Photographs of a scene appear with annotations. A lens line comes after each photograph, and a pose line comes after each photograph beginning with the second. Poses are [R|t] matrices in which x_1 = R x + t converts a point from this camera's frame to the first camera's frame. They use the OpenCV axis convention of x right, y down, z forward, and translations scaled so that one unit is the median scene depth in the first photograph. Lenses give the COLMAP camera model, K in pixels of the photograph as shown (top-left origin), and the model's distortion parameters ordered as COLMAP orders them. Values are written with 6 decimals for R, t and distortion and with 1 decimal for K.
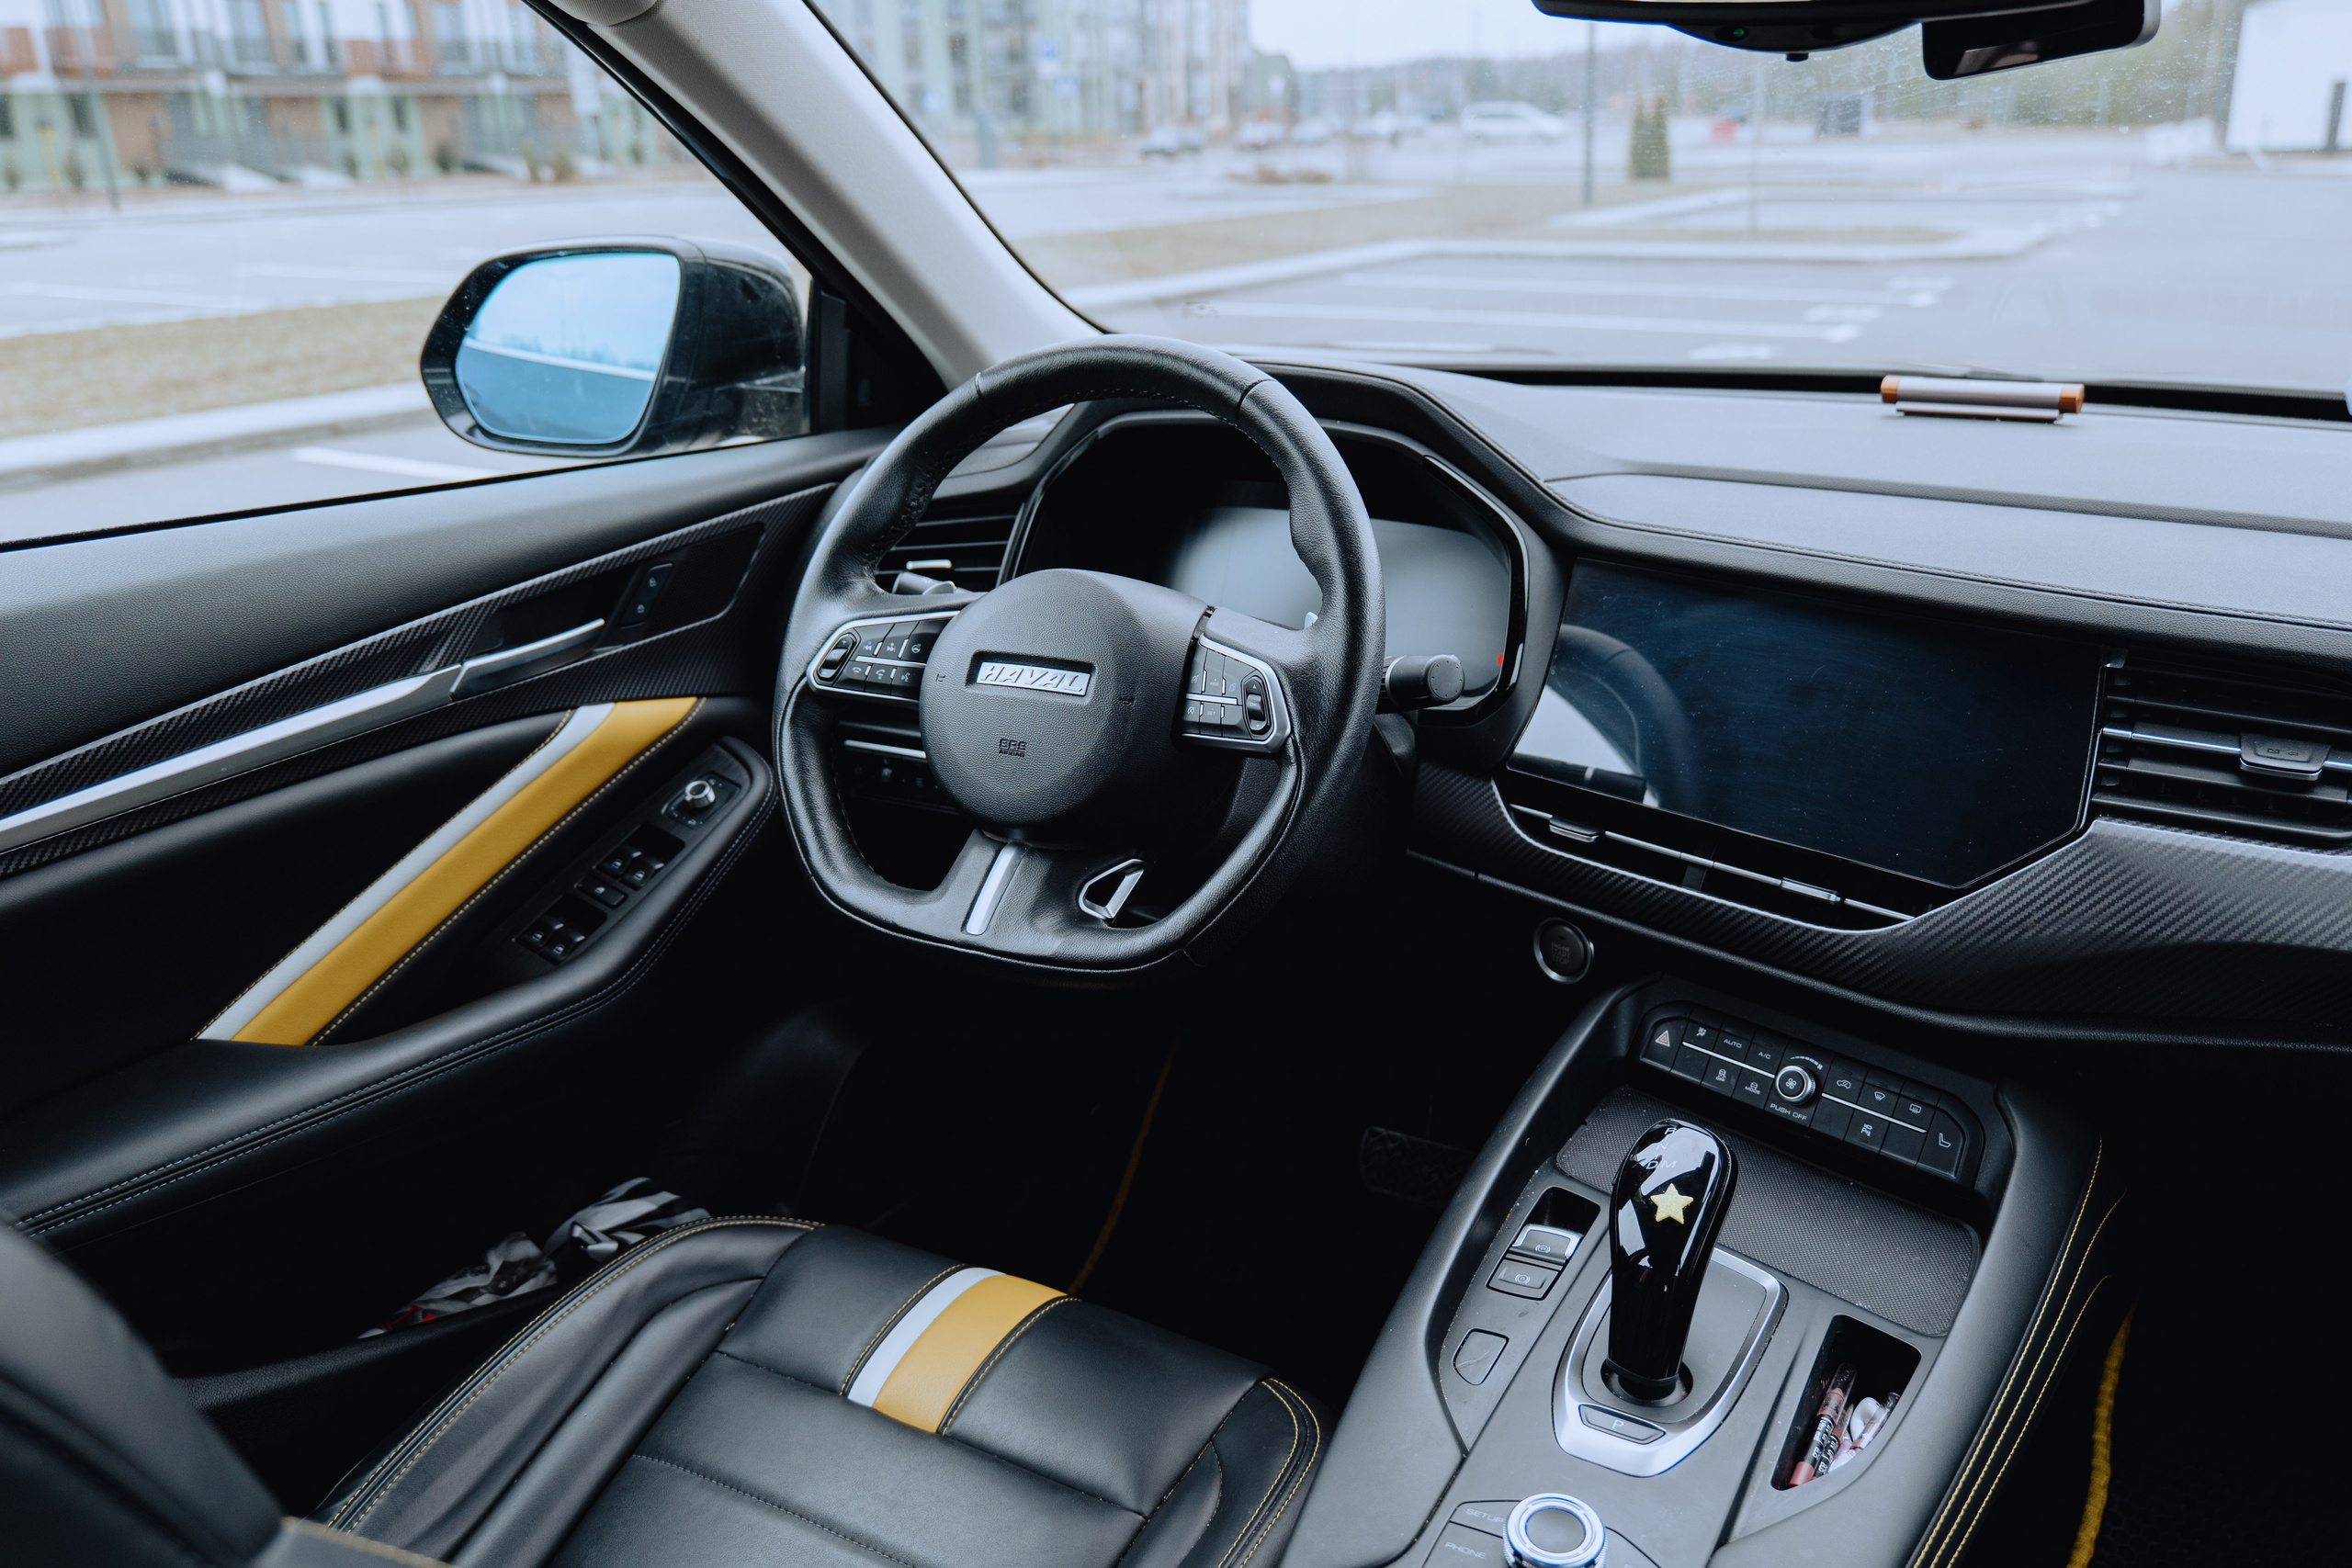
lens RADIAL K [[1895.5, 0, 1176.0], [0, 1895.5, 784.0], [0, 0, 1]] dist [0.004823, 0.001928]
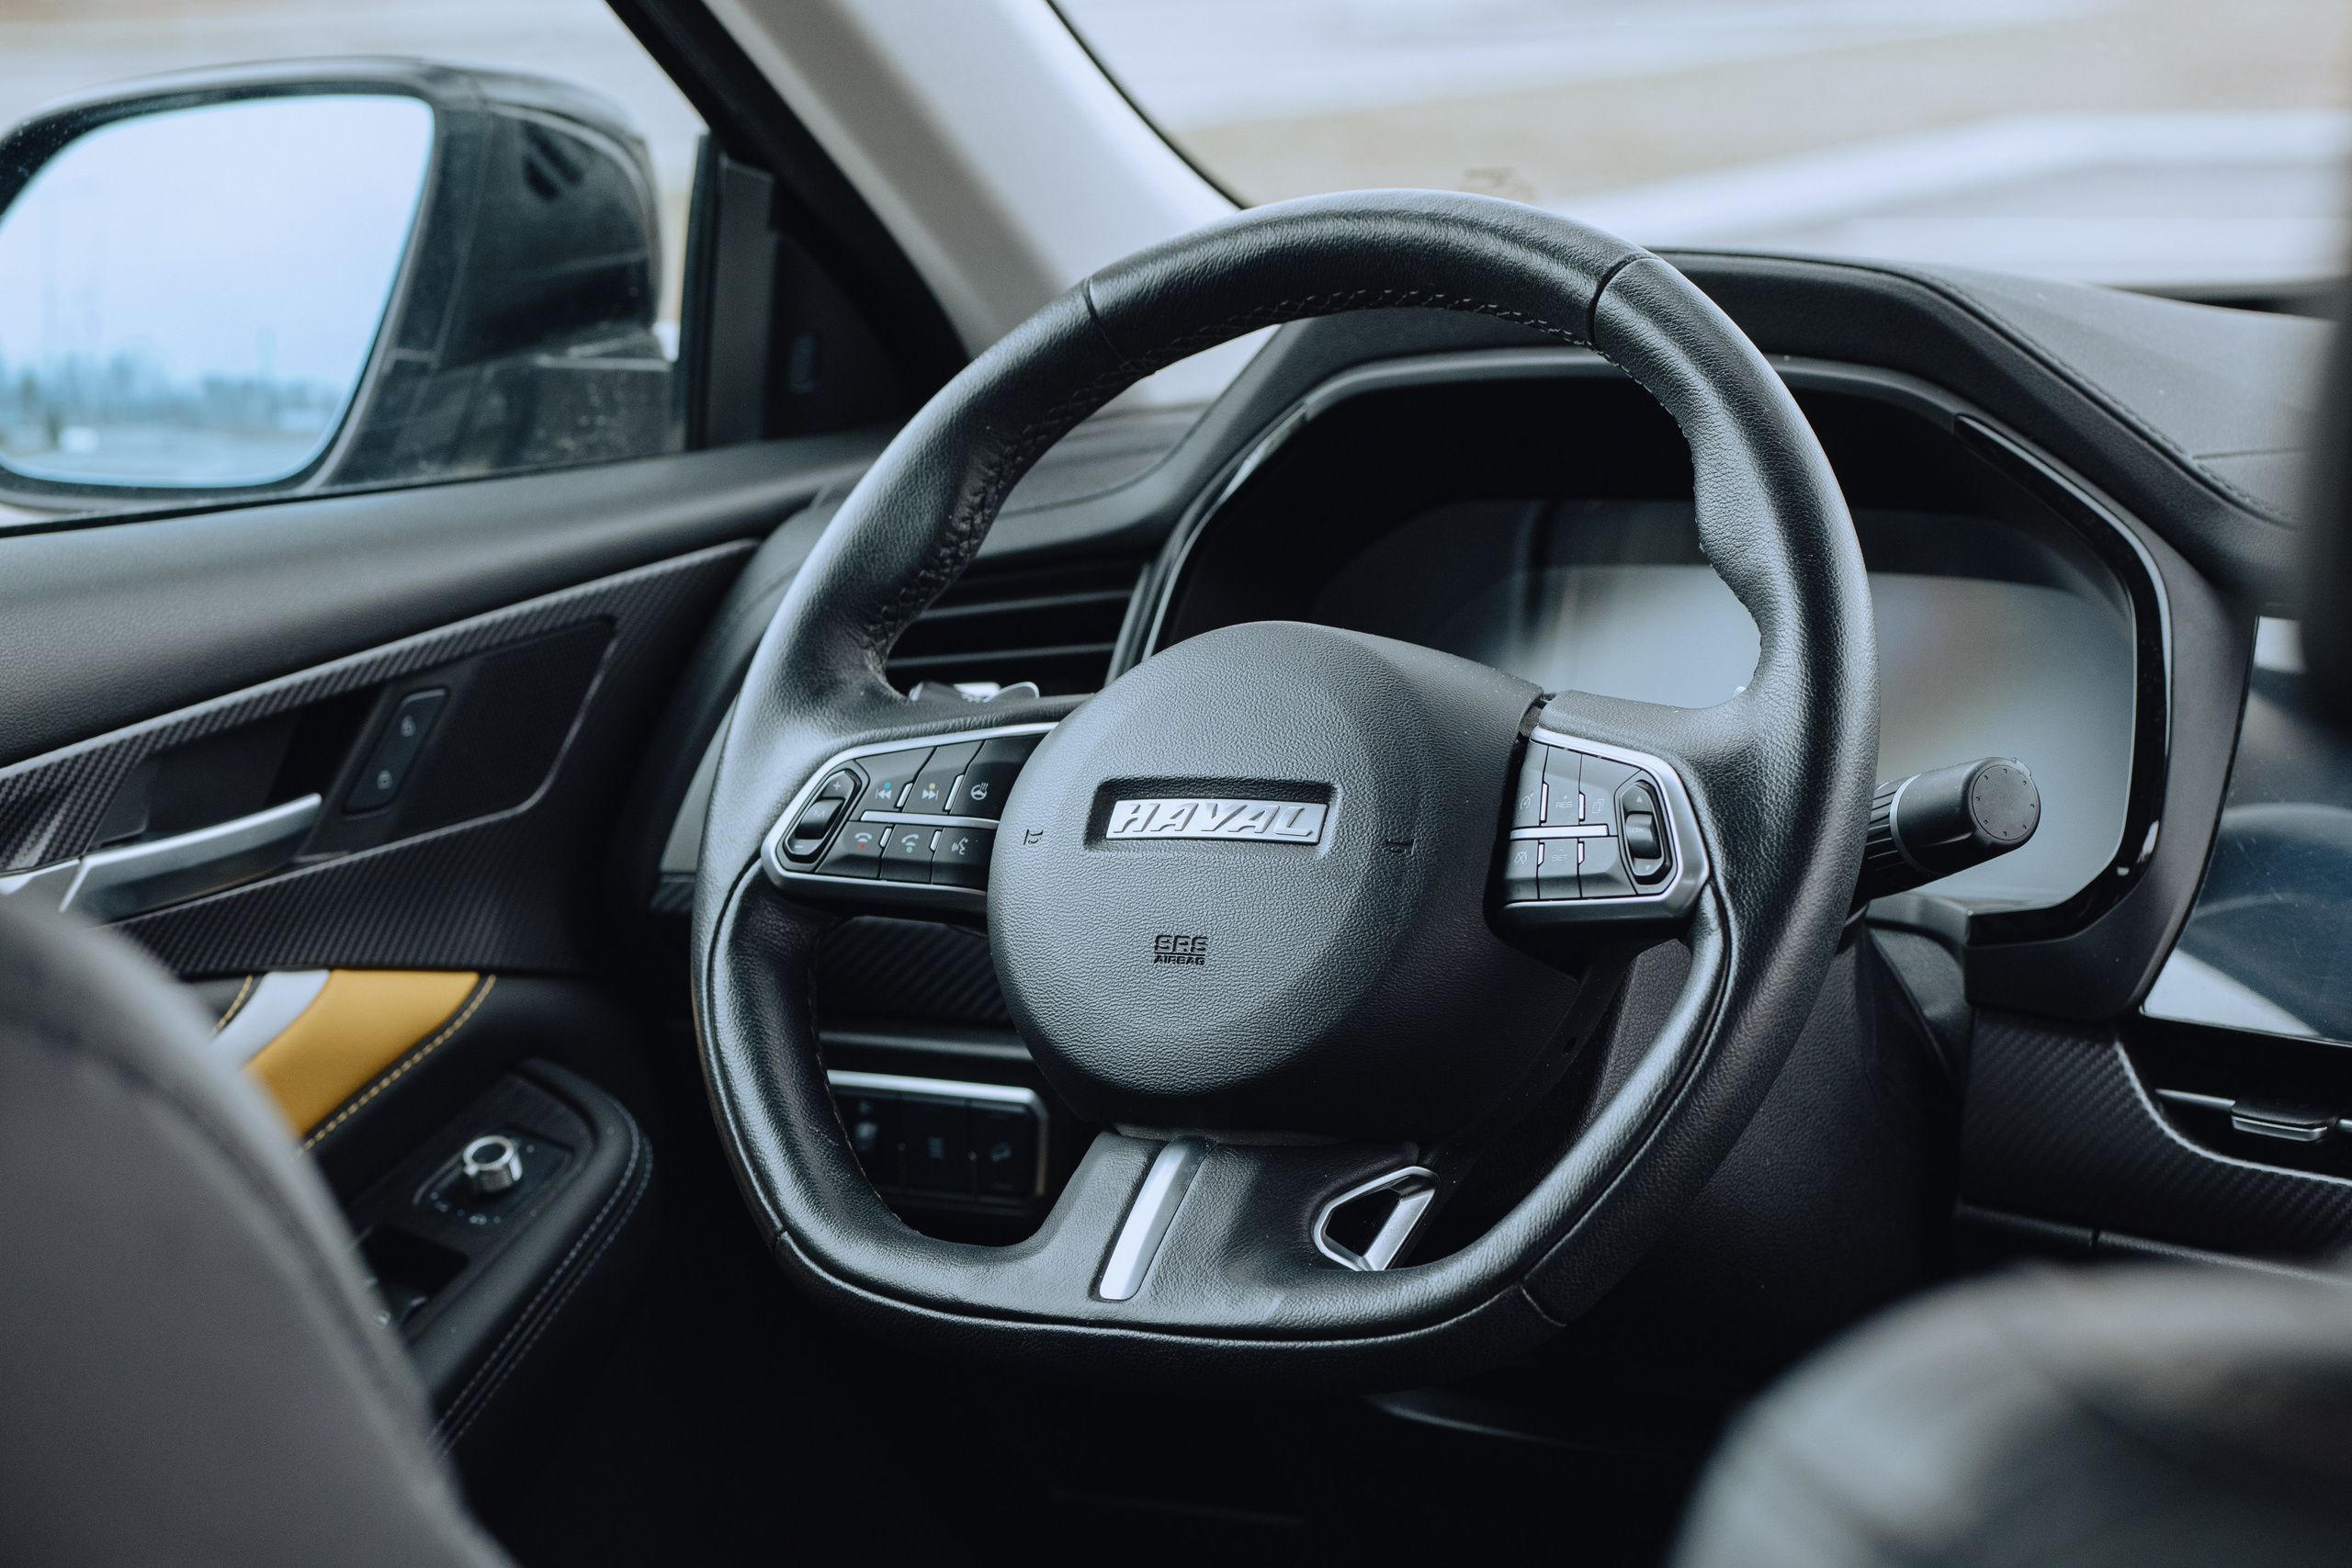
lens RADIAL K [[5739.3, 0, 1176.0], [0, 5739.3, 784.0], [0, 0, 1]] dist [0.000190, -0.102094]
pose [[0.999181, -0.022461, -0.033646, -0.030816], [0.016443, 0.985391, -0.169511, 0.192162], [0.036962, 0.168819, 0.984954, -0.538185]]
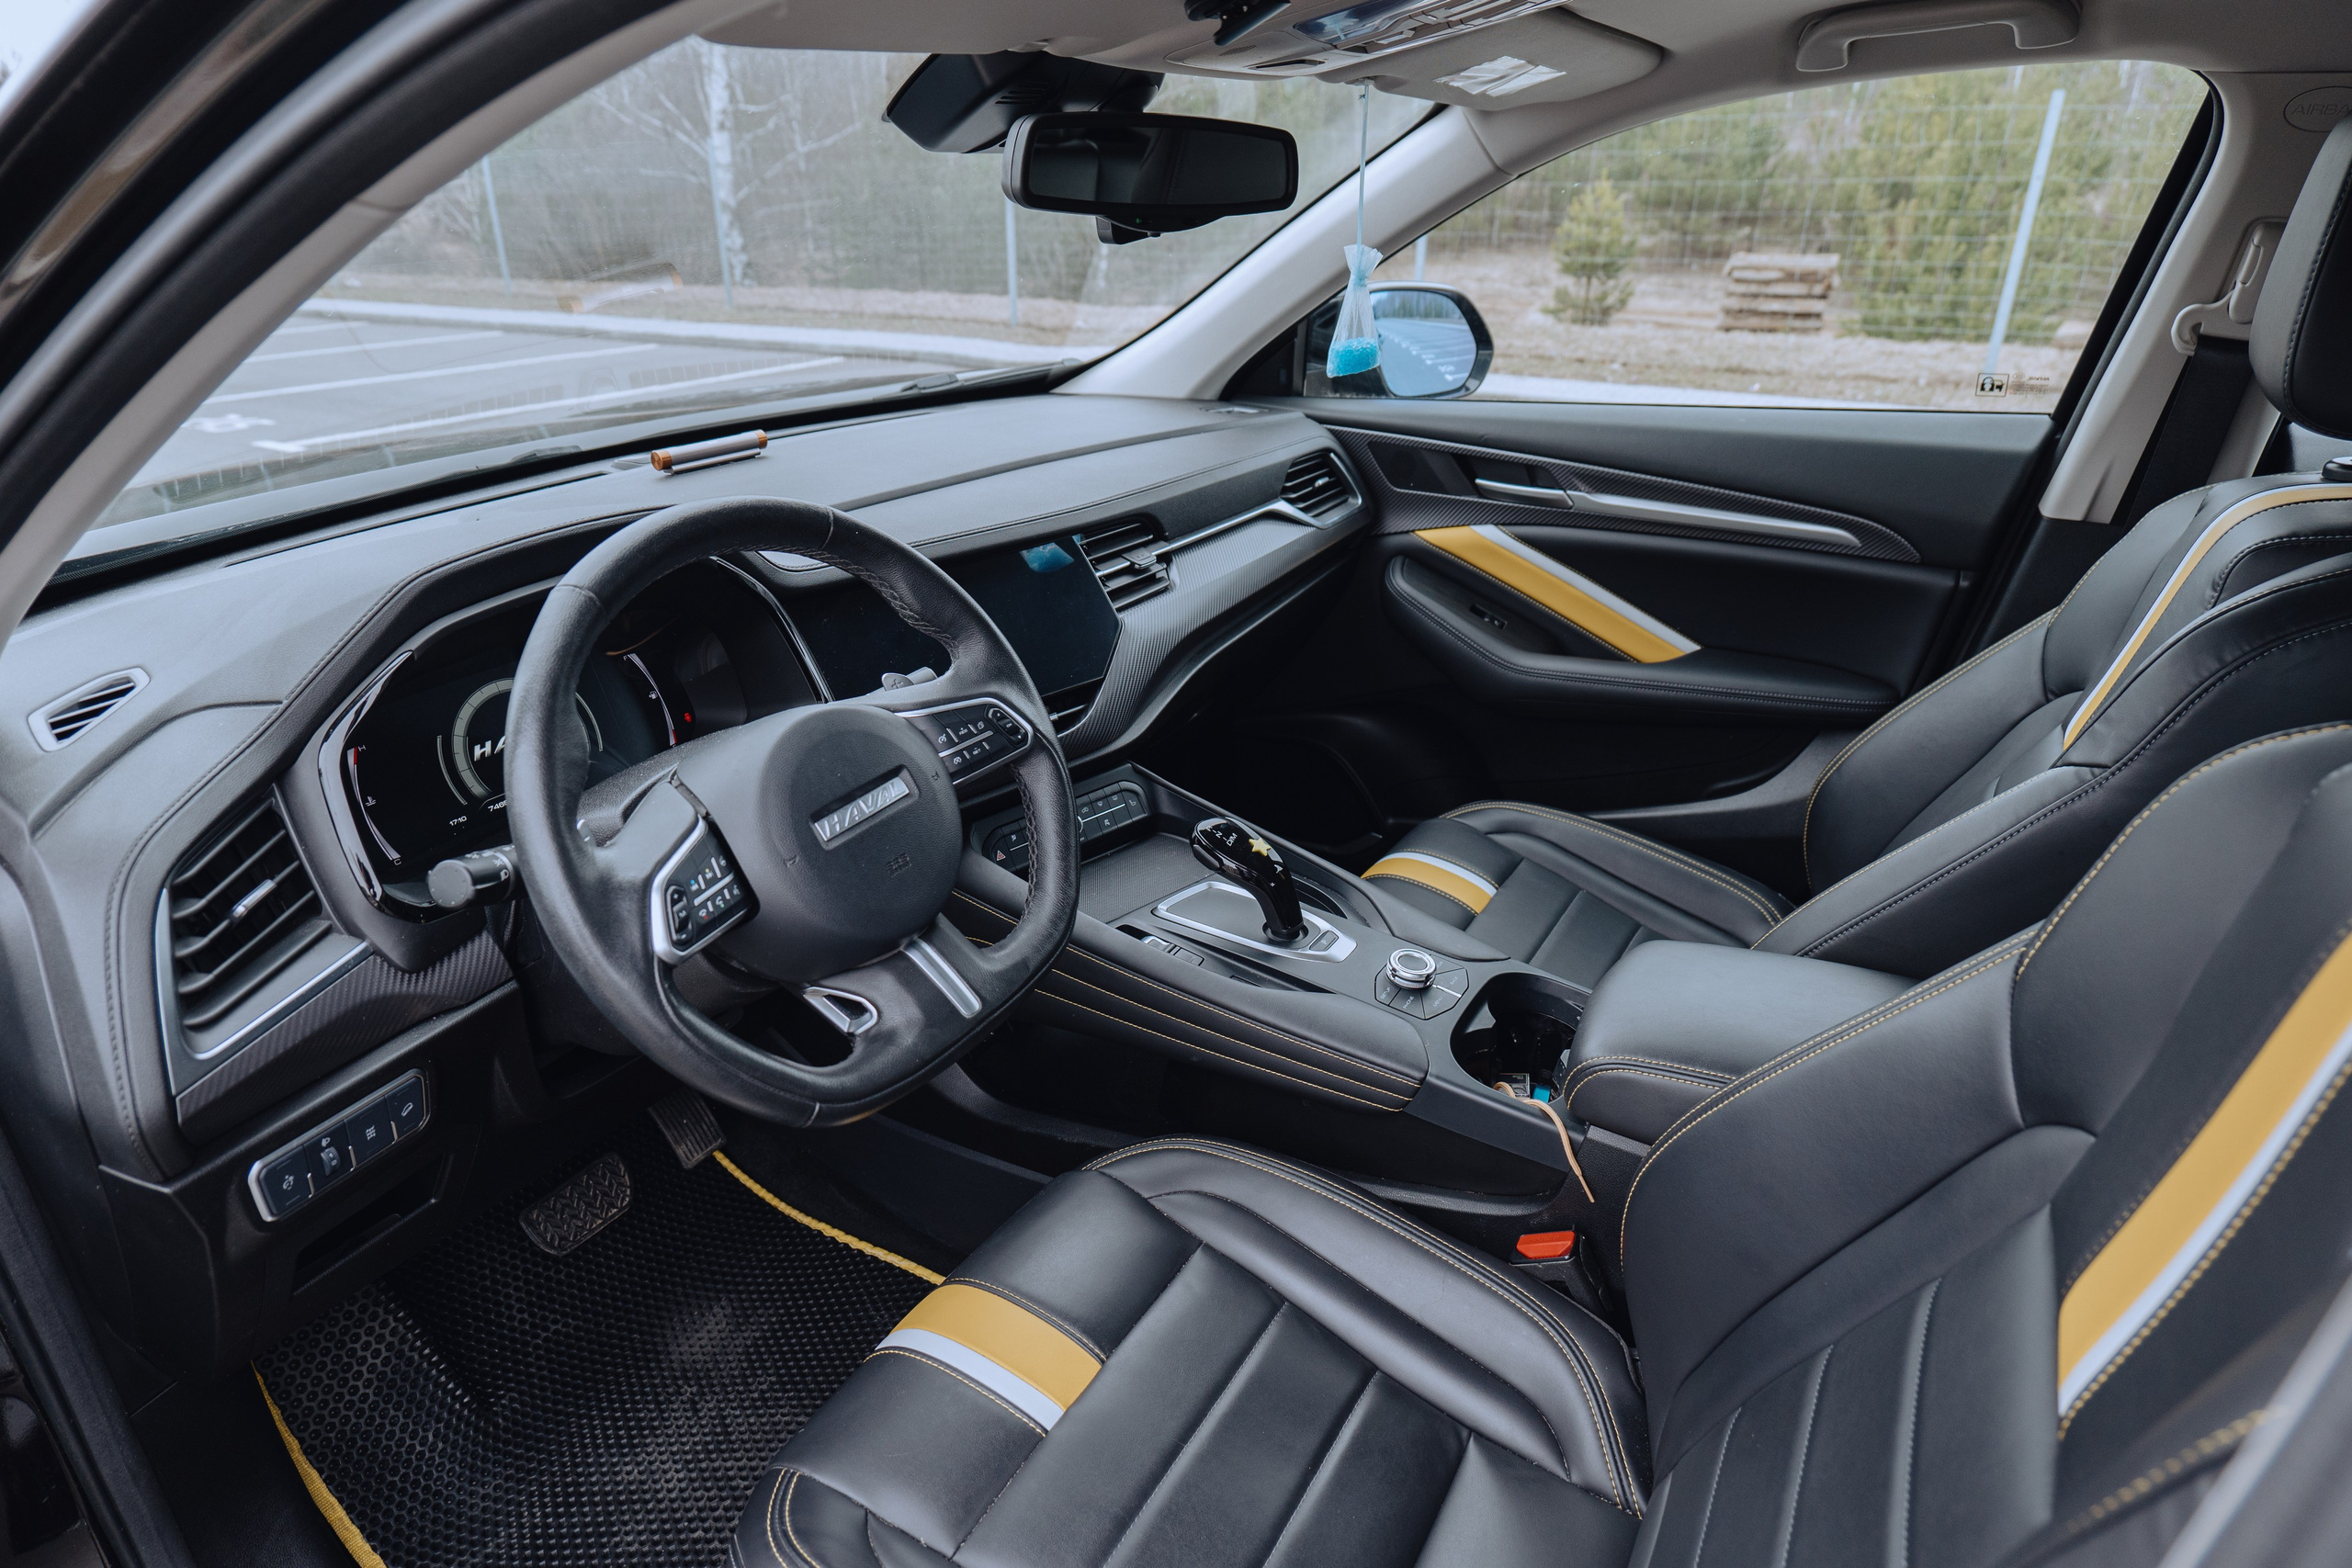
lens RADIAL K [[1374.0, 0, 1176.0], [0, 1374.0, 784.0], [0, 0, 1]] dist [-0.046382, 0.000233]
pose [[-0.005952, -0.387830, 0.921712, -0.755637], [0.338675, 0.866473, 0.366774, -0.279363], [-0.940885, 0.314344, 0.126191, 0.685678]]
